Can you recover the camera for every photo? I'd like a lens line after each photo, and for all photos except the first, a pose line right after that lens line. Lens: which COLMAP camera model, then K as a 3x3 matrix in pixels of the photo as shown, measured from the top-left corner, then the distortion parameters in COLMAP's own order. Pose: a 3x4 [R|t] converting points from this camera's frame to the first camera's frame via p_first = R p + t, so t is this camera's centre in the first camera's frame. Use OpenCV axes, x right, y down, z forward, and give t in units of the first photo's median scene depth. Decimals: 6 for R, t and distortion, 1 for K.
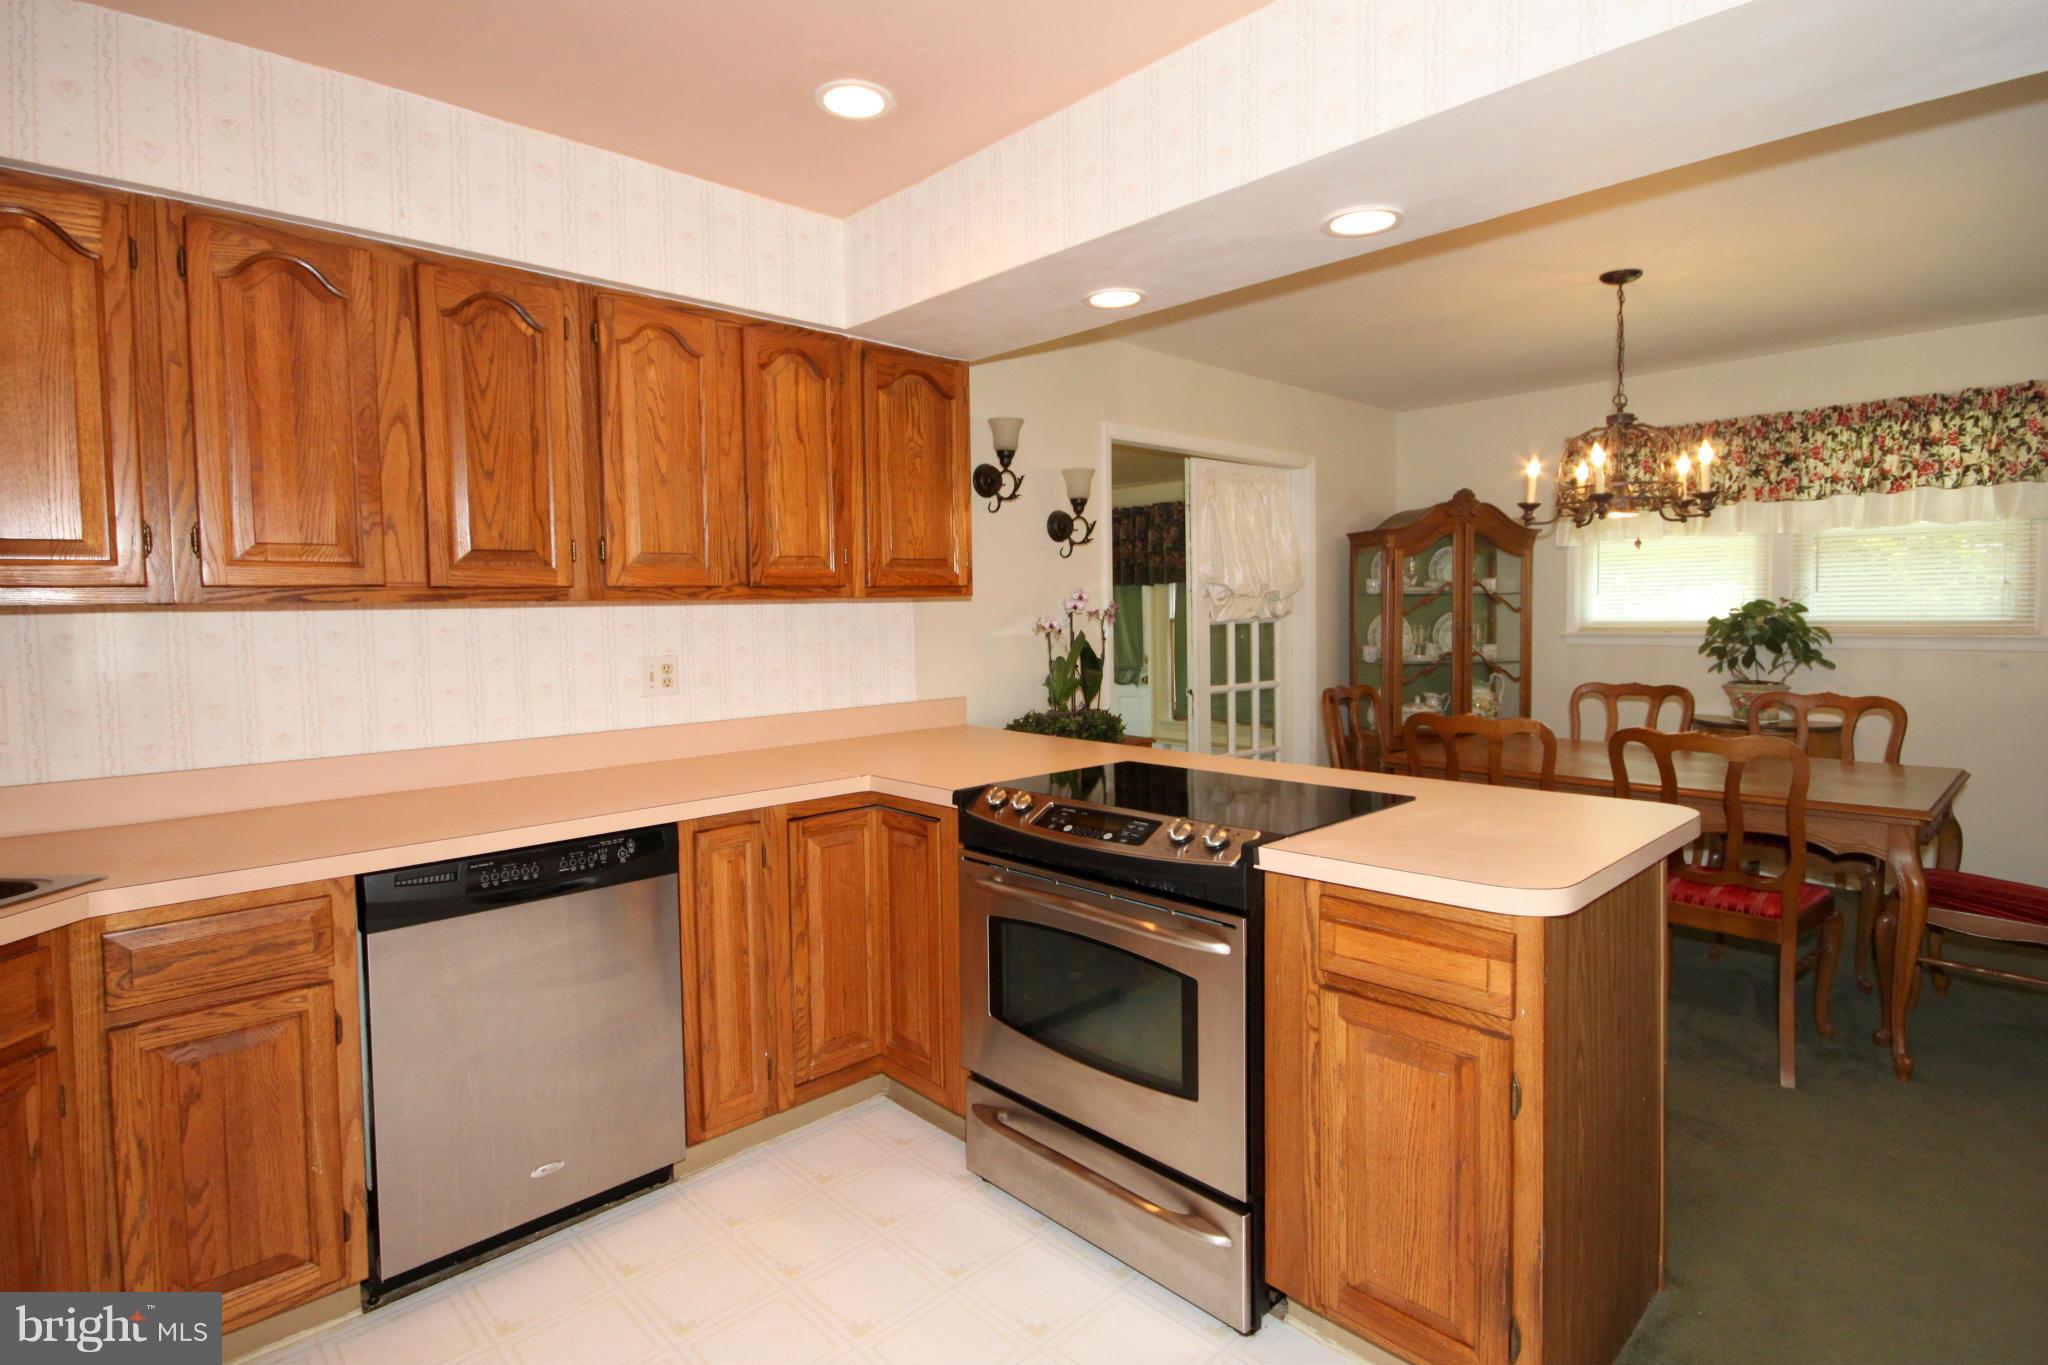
lens RADIAL K [[1023.9, 0, 1008.3], [0, 1023.9, 672.2], [0, 0, 1]] dist [-0.015111, -0.004404]
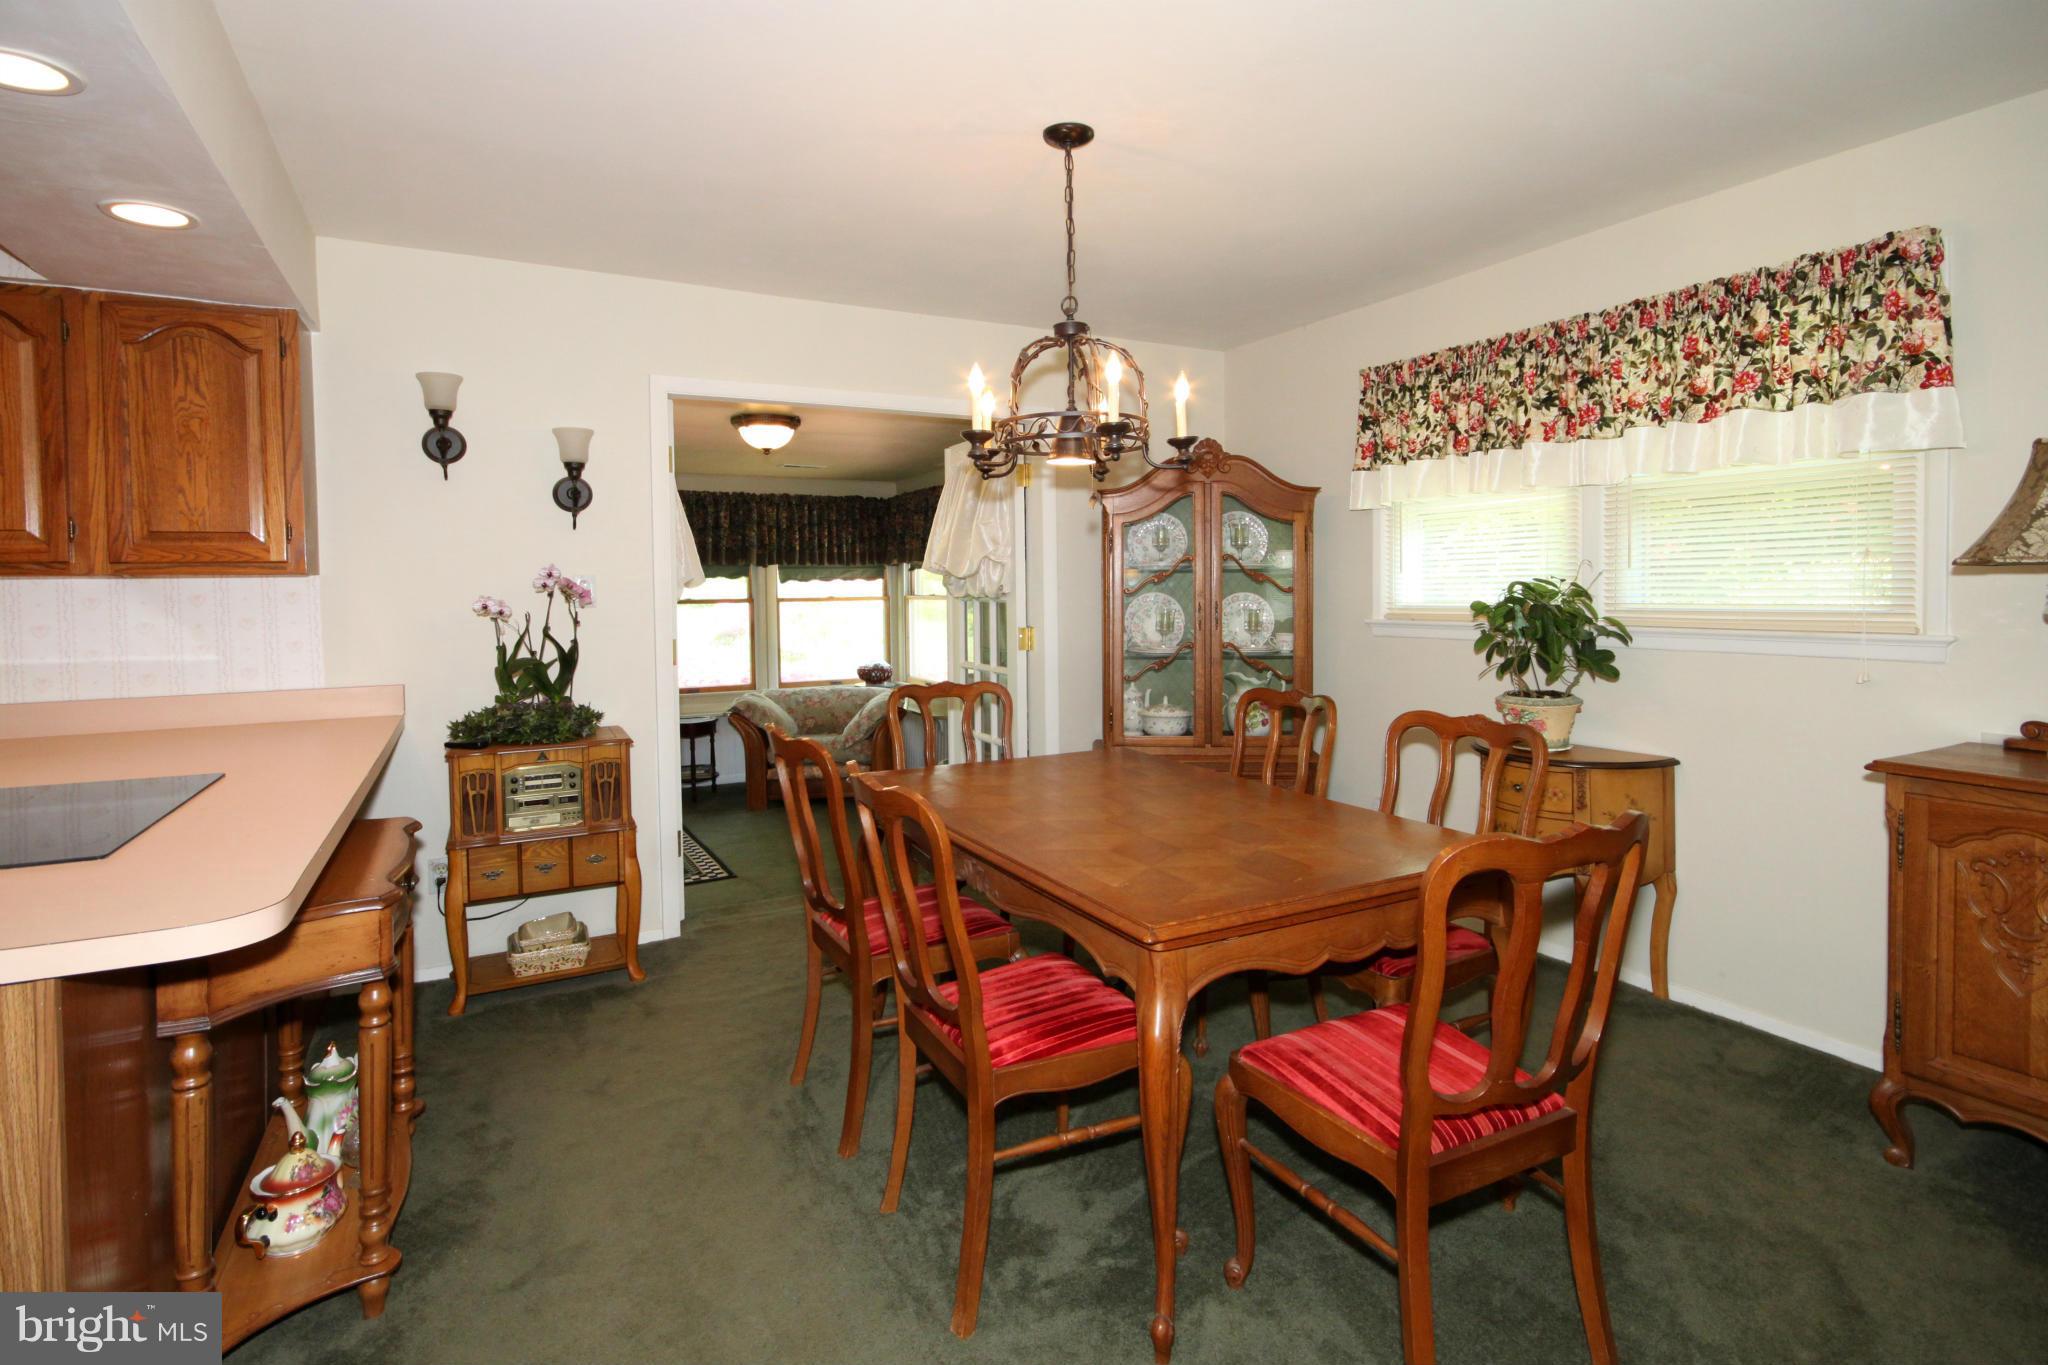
lens RADIAL K [[985.4, 0, 1010.4], [0, 985.4, 615.6], [0, 0, 1]] dist [-0.016765, -0.003015]
pose [[0.968286, 0.014150, -0.249442, 0.623279], [-0.021055, 0.999465, -0.025034, -0.023528], [0.248954, 0.029492, 0.968066, 0.273198]]
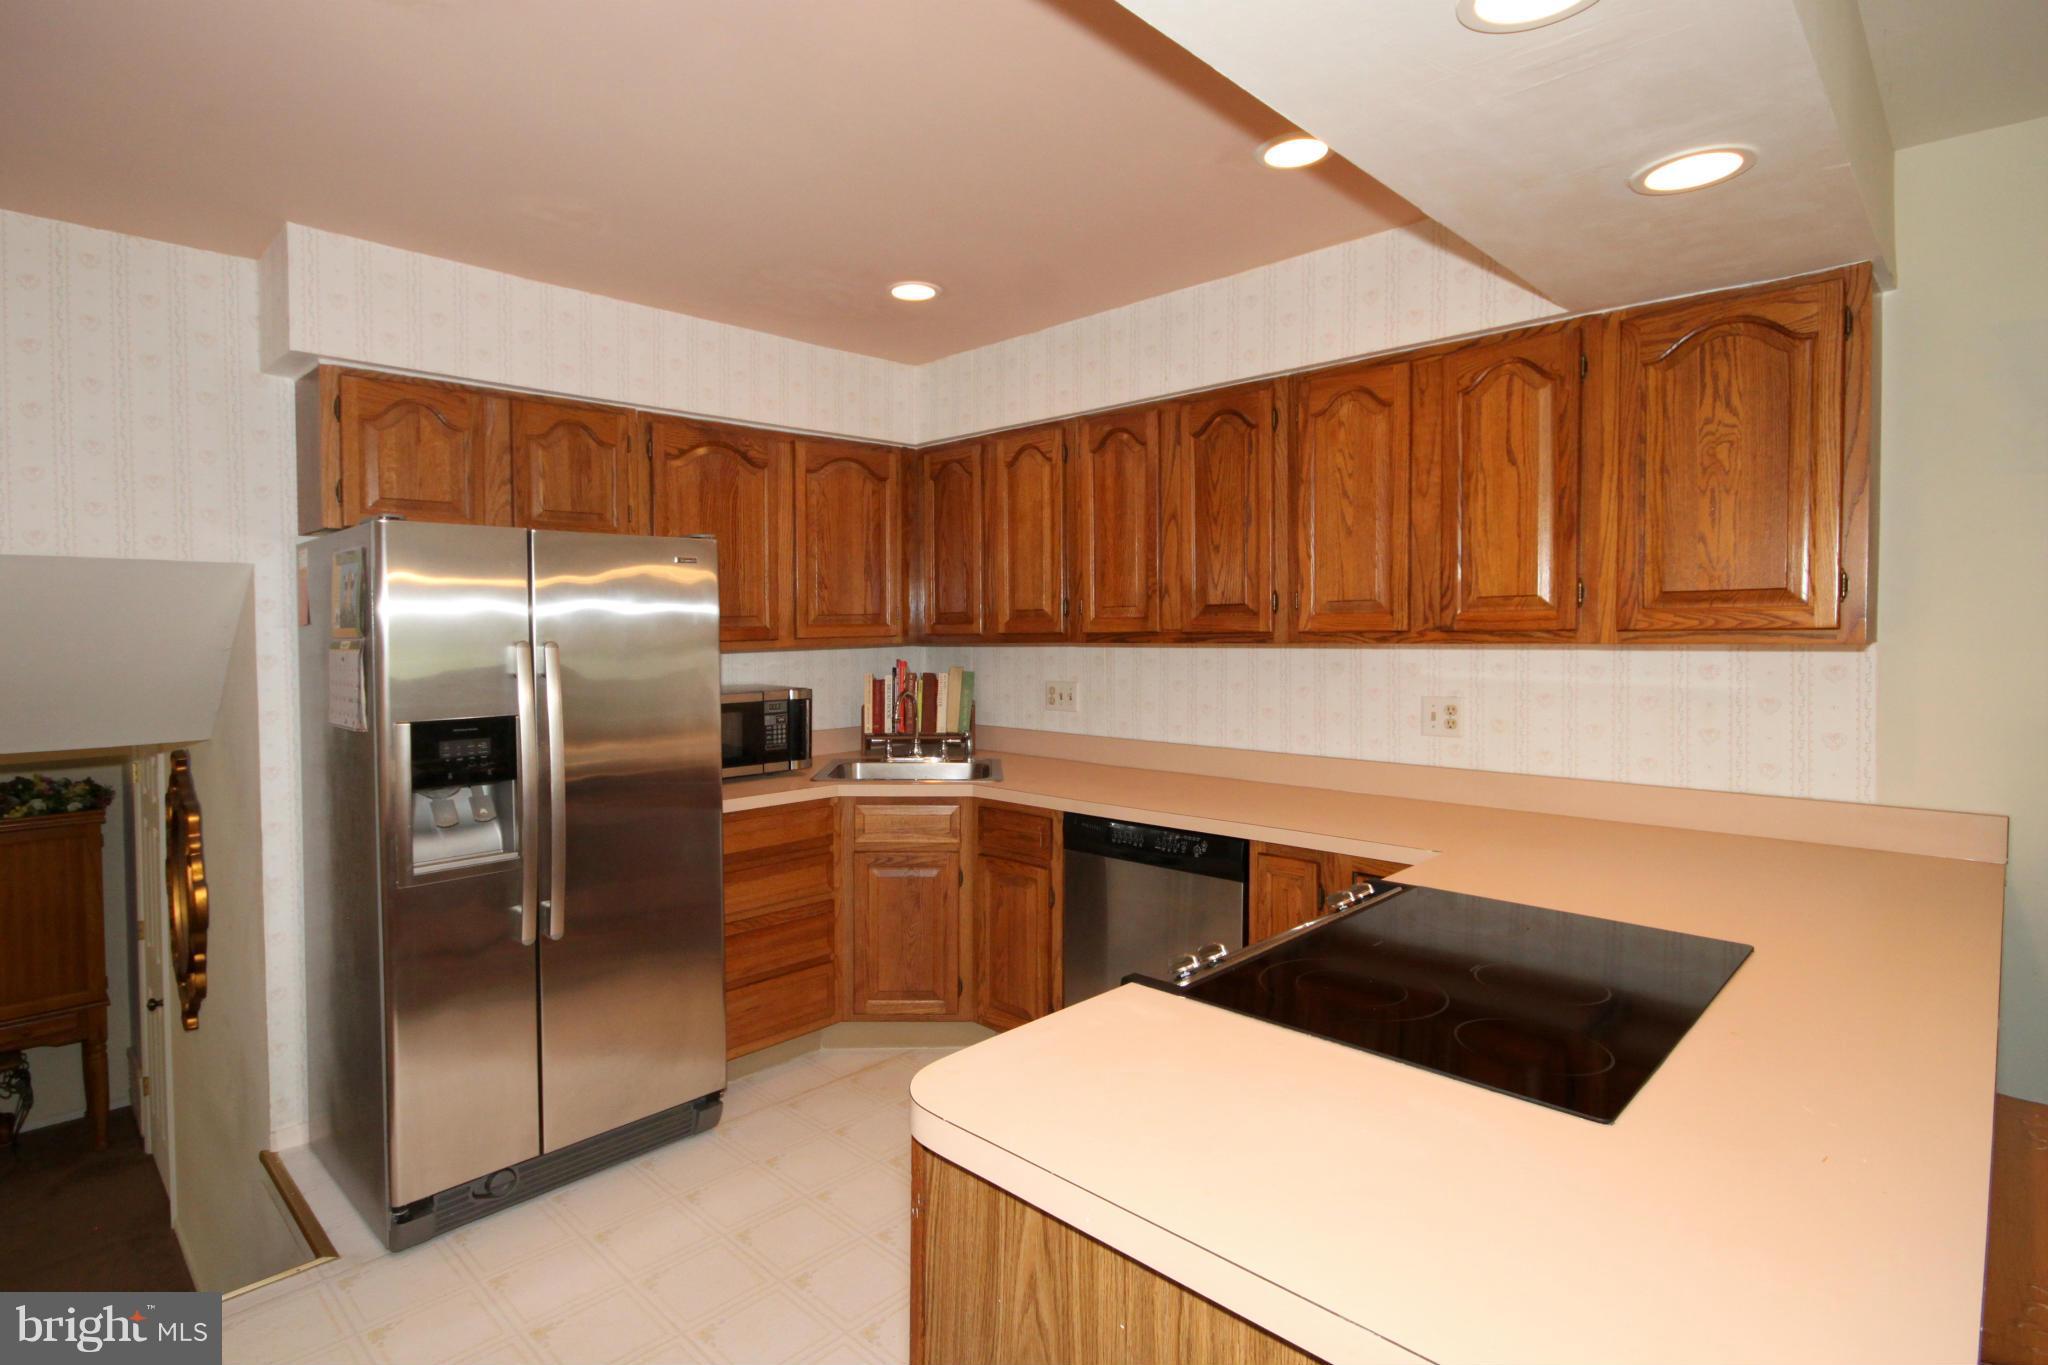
lens RADIAL K [[1008.2, 0, 1015.2], [0, 1008.2, 670.6], [0, 0, 1]] dist [-0.000732, -0.000753]
pose [[0.040950, 0.056834, -0.997543, 0.442087], [-0.056754, 0.996901, 0.054468, -0.050639], [0.997548, 0.054384, 0.044048, 0.380909]]
